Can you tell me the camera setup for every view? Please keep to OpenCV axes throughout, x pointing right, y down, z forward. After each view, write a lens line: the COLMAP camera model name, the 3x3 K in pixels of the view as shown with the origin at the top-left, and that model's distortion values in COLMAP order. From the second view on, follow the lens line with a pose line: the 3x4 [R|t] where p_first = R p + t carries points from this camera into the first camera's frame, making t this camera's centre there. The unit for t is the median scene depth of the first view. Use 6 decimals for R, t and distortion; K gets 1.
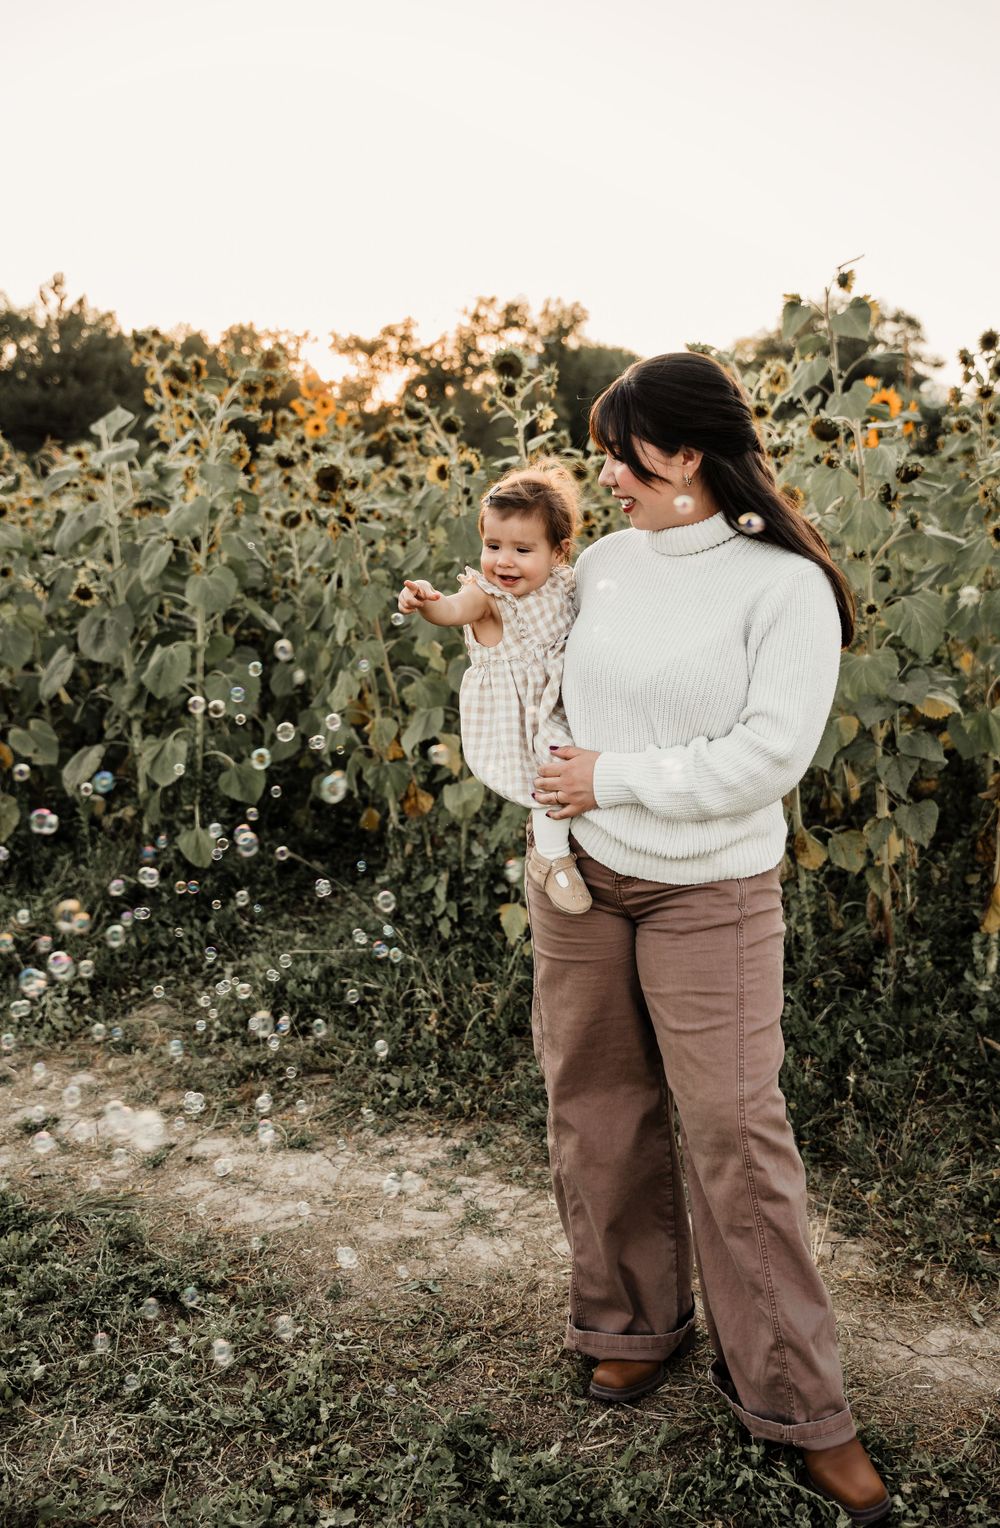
lens RADIAL K [[1601.6, 0, 546.1], [0, 1601.6, 738.6], [0, 0, 1]] dist [0.017313, 0.000000]
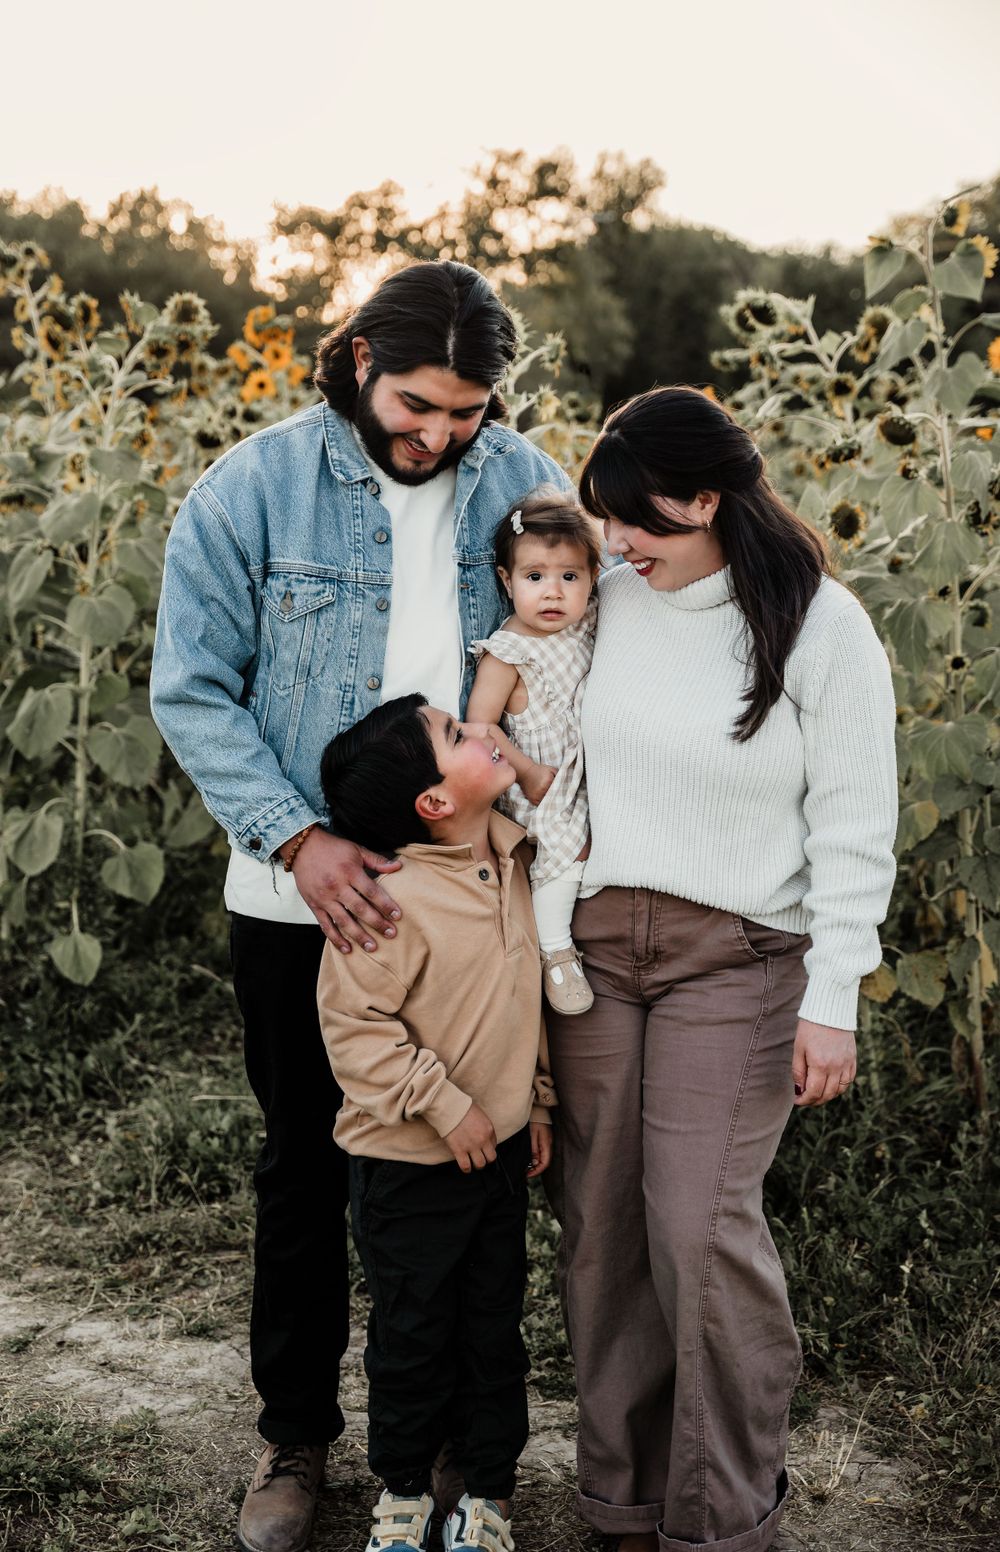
lens RADIAL K [[2471.5, 0, 449.9], [0, 2471.5, 748.1], [0, 0, 1]] dist [0.053567, 0.000000]
pose [[0.998162, 0.020000, -0.057203, 0.024424], [-0.021706, 0.999333, -0.029350, 0.000028], [0.056578, 0.030538, 0.997931, -0.161907]]
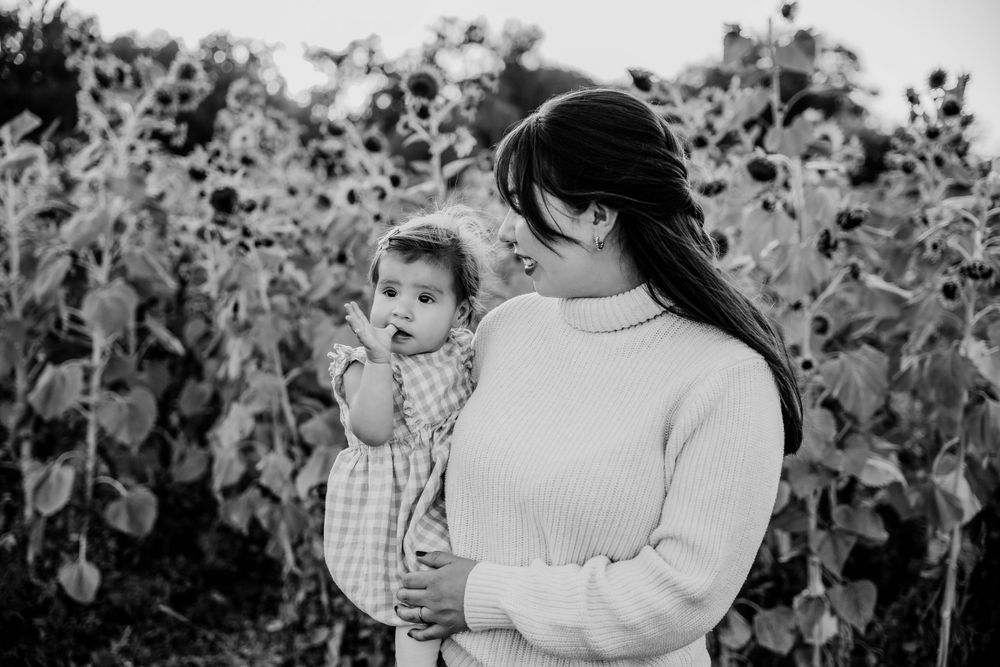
lens RADIAL K [[1525.2, 0, 508.4], [0, 1525.2, 336.2], [0, 0, 1]] dist [0.037684, 0.000000]
pose [[0.999279, 0.037107, 0.008028, 0.020664], [-0.036525, 0.997317, -0.063439, -0.029648], [-0.010361, 0.063100, 0.997953, 0.108872]]
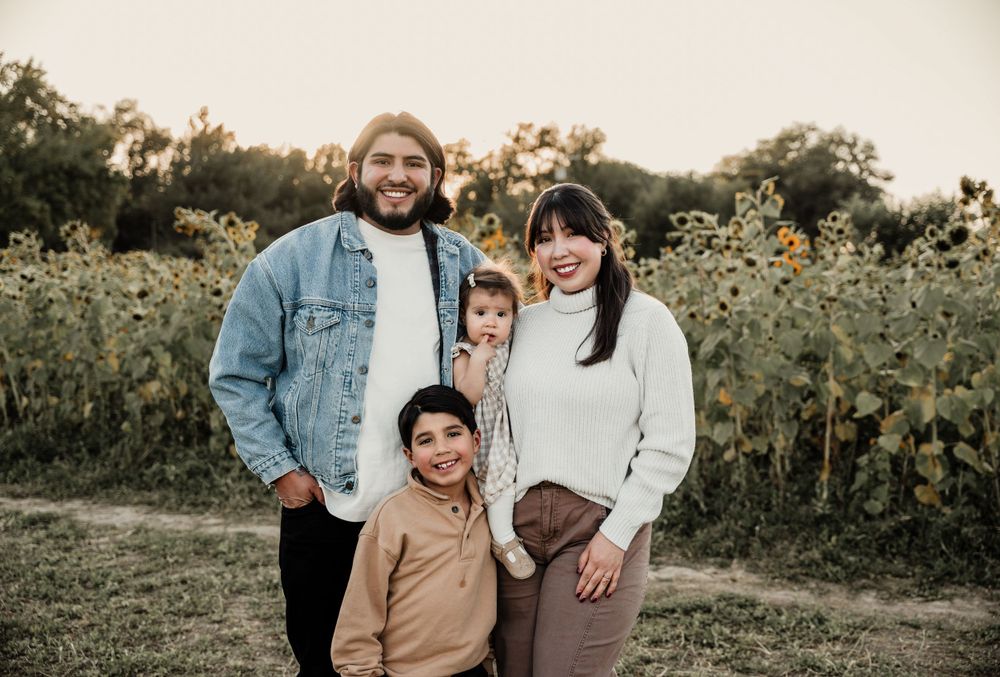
lens RADIAL K [[1345.0, 0, 501.9], [0, 1345.0, 345.9], [0, 0, 1]] dist [0.041992, 0.000000]
pose [[0.998808, 0.016832, -0.045819, -0.078681], [-0.021308, 0.994857, -0.099019, 0.108281], [0.043917, 0.099877, 0.994030, -0.786425]]
